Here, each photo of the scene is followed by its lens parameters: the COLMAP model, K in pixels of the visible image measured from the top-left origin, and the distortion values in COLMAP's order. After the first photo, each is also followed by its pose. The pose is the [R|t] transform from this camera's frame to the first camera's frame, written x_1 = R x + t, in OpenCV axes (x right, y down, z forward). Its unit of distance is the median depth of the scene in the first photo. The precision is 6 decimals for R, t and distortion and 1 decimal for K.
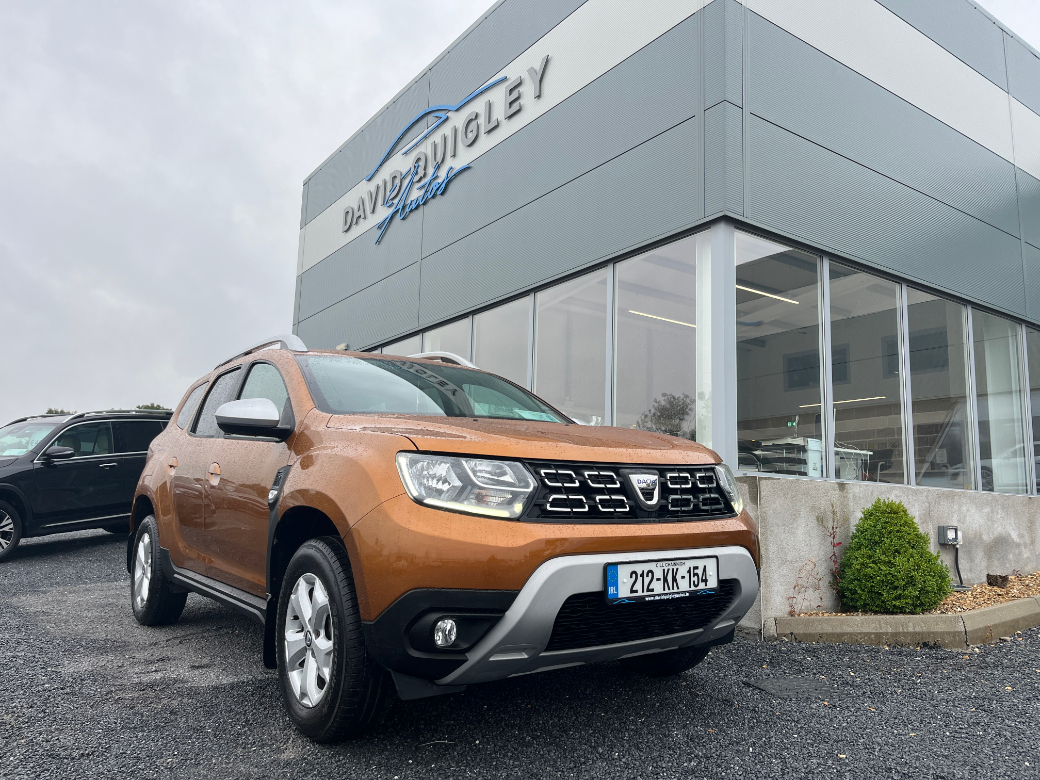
lens RADIAL K [[788.8, 0, 505.5], [0, 788.8, 389.1], [0, 0, 1]] dist [0.052428, -0.082047]
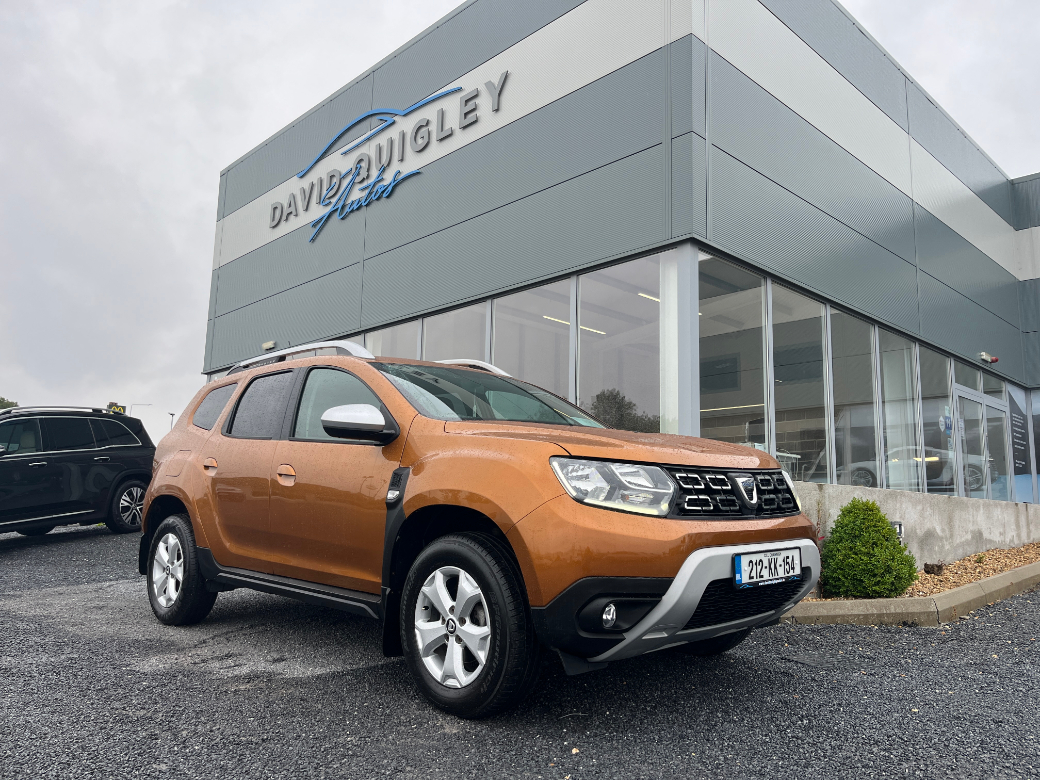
lens RADIAL K [[788.8, 0, 505.5], [0, 788.8, 389.1], [0, 0, 1]] dist [0.052428, -0.082047]
pose [[0.988837, 0.018526, 0.147842, -0.225831], [-0.018556, 0.999827, -0.001172, -0.008936], [-0.147838, -0.001584, 0.989010, -0.062661]]
